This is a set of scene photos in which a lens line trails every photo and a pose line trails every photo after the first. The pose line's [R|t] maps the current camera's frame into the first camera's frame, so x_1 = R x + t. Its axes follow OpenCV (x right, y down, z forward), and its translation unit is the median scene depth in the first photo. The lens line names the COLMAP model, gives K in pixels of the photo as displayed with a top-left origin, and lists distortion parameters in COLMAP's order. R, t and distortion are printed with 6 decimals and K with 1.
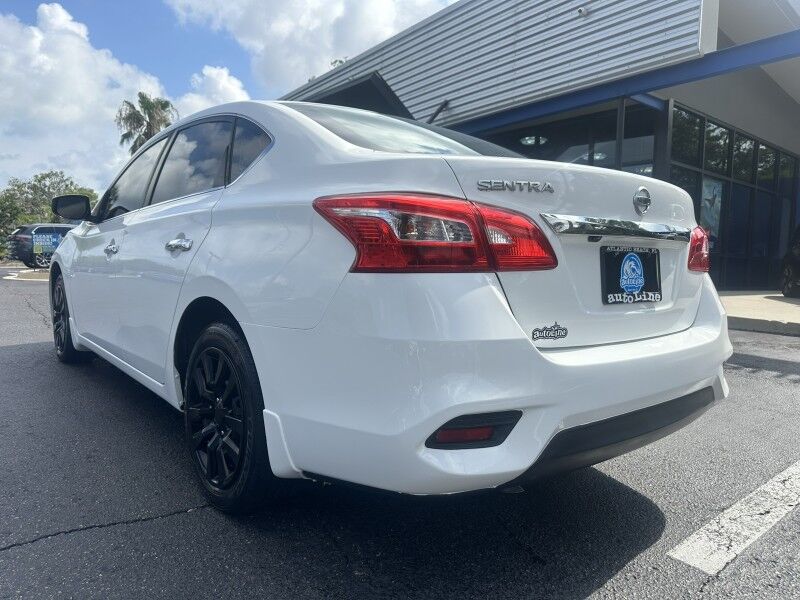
lens RADIAL K [[565.8, 0, 397.1], [0, 565.8, 299.2], [0, 0, 1]] dist [0.023119, -0.038132]
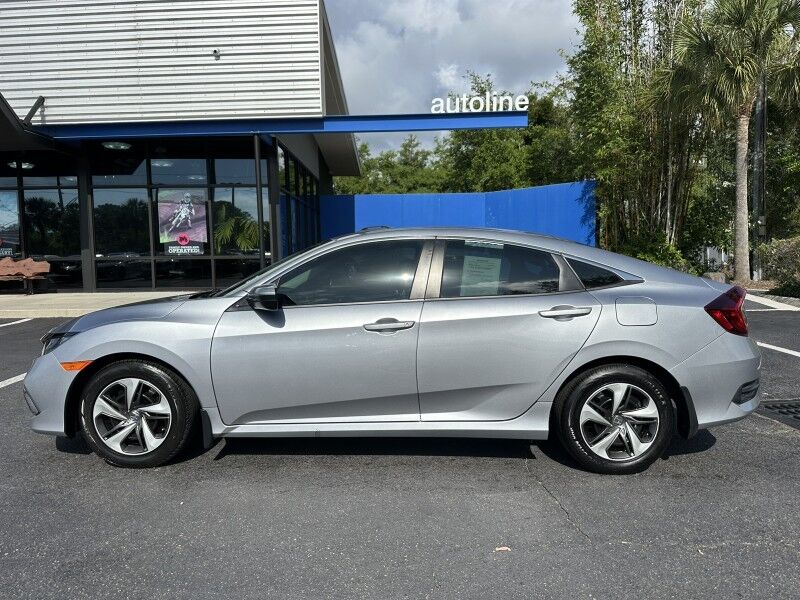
lens RADIAL K [[565.8, 0, 393.2], [0, 565.8, 304.0], [0, 0, 1]] dist [0.023119, -0.038132]
pose [[0.624017, -0.106401, 0.774133, -0.392939], [0.081195, 0.994152, 0.071191, -0.057565], [-0.777181, 0.018432, 0.629008, 0.018330]]
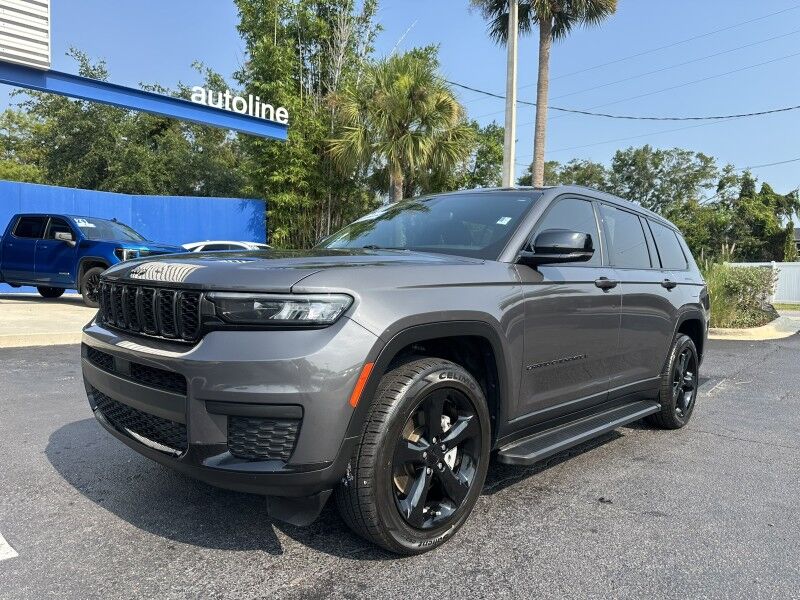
lens RADIAL K [[565.8, 0, 394.9], [0, 565.8, 312.4], [0, 0, 1]] dist [0.023119, -0.038132]
pose [[-0.135152, -0.096593, 0.986105, -0.479082], [0.025012, 0.994587, 0.100852, -0.078201], [-0.990509, 0.038295, -0.132004, 0.475282]]
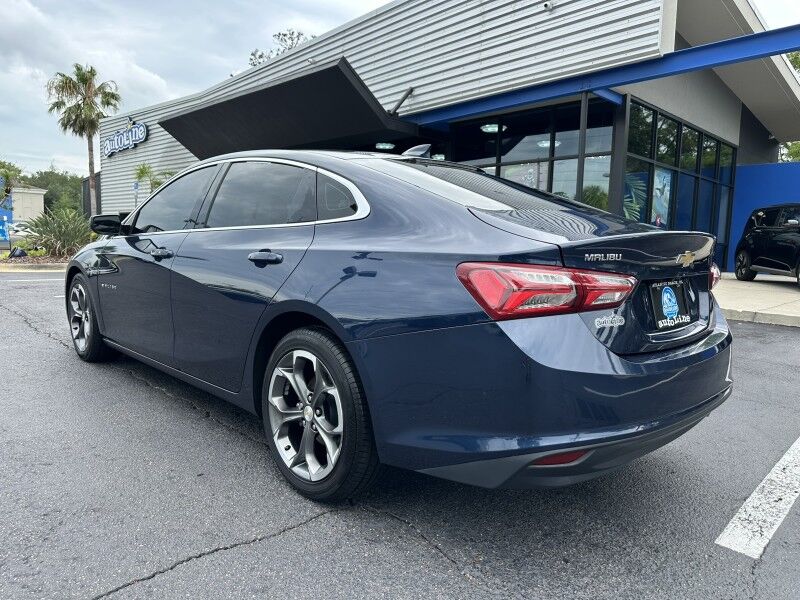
lens RADIAL K [[565.8, 0, 403.2], [0, 565.8, 302.5], [0, 0, 1]] dist [0.023119, -0.038132]
pose [[0.994530, -0.015247, 0.103331, -0.049342], [0.010775, 0.998987, 0.043691, -0.019055], [-0.103893, -0.042339, 0.993687, -0.015484]]
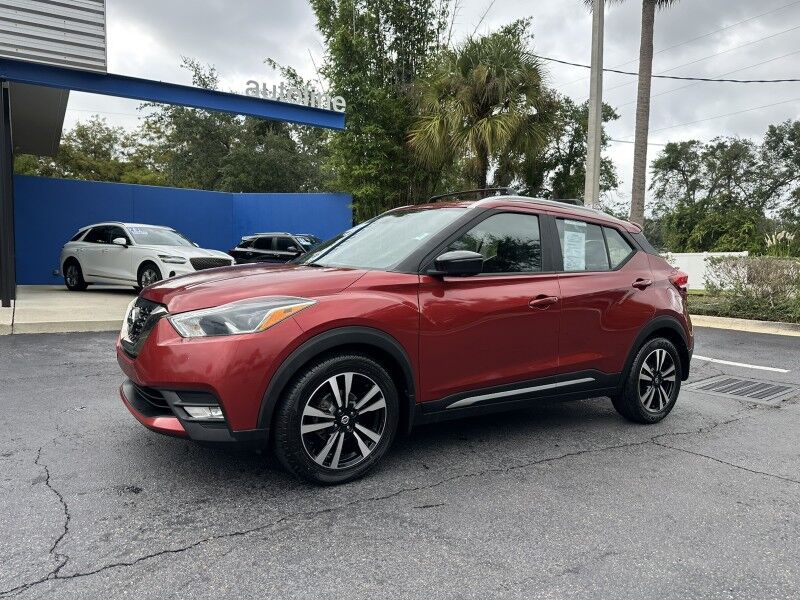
lens RADIAL K [[565.8, 0, 392.7], [0, 565.8, 312.8], [0, 0, 1]] dist [0.023119, -0.038132]
pose [[0.092606, -0.106770, 0.989962, -0.430737], [0.040877, 0.993804, 0.103360, -0.064194], [-0.994863, 0.030895, 0.096396, 0.334271]]
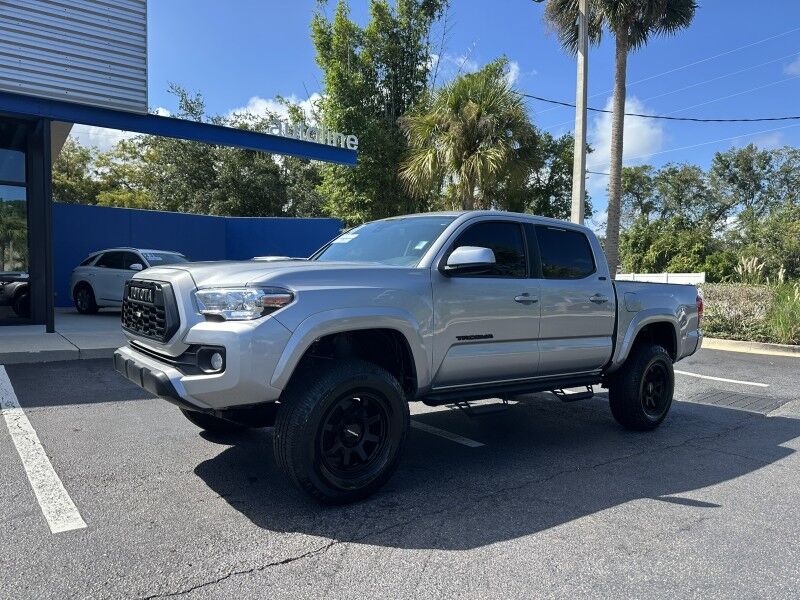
lens RADIAL K [[565.8, 0, 387.3], [0, 565.8, 316.0], [0, 0, 1]] dist [0.023119, -0.038132]
pose [[0.028713, -0.084129, 0.996041, -0.523386], [0.039221, 0.995779, 0.082977, -0.089629], [-0.998818, 0.036683, 0.031892, 0.434346]]
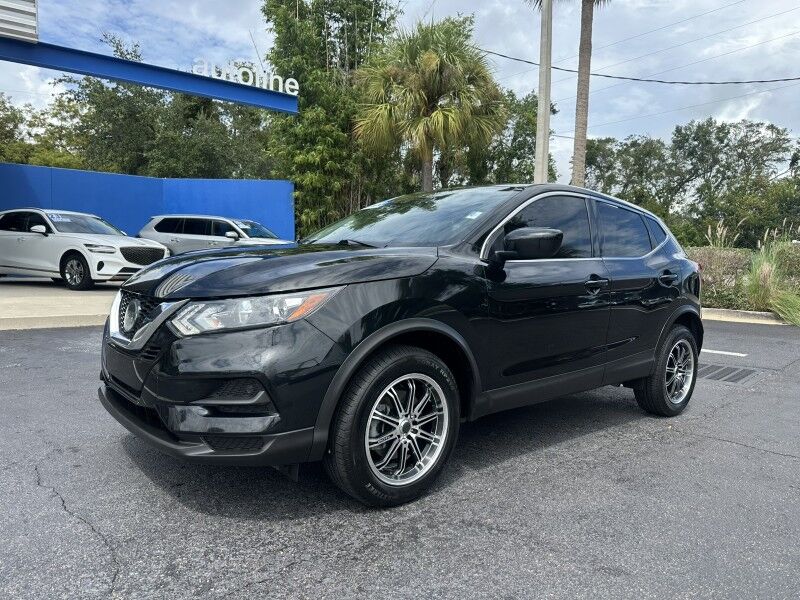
lens RADIAL K [[565.8, 0, 396.9], [0, 565.8, 311.5], [0, 0, 1]] dist [0.023119, -0.038132]
pose [[-0.045496, -0.120335, 0.991690, -0.411470], [0.036784, 0.991843, 0.122041, -0.064673], [-0.998287, 0.042031, -0.040698, 0.398250]]
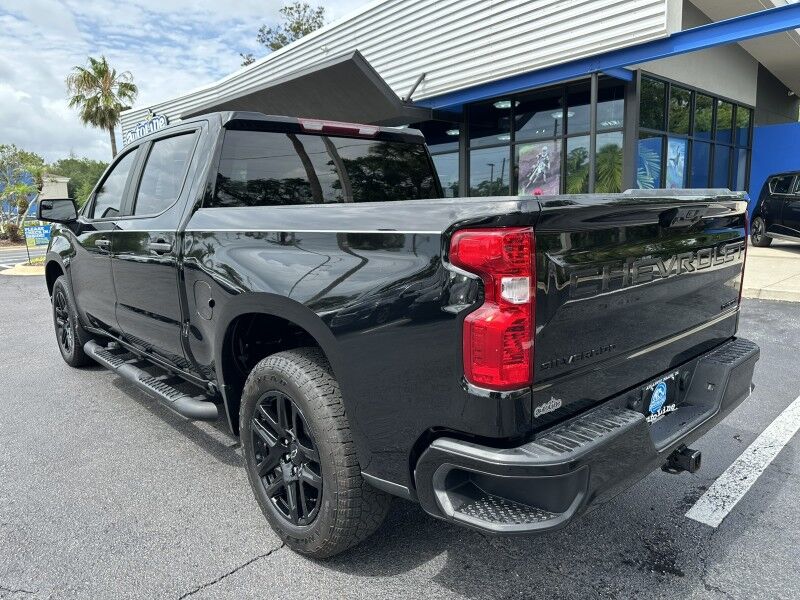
lens RADIAL K [[565.8, 0, 398.1], [0, 565.8, 301.2], [0, 0, 1]] dist [0.023119, -0.038132]
pose [[0.996183, -0.066649, 0.056361, -0.059733], [0.060999, 0.993450, 0.096626, -0.055662], [-0.062432, -0.092820, 0.993724, -0.073493]]
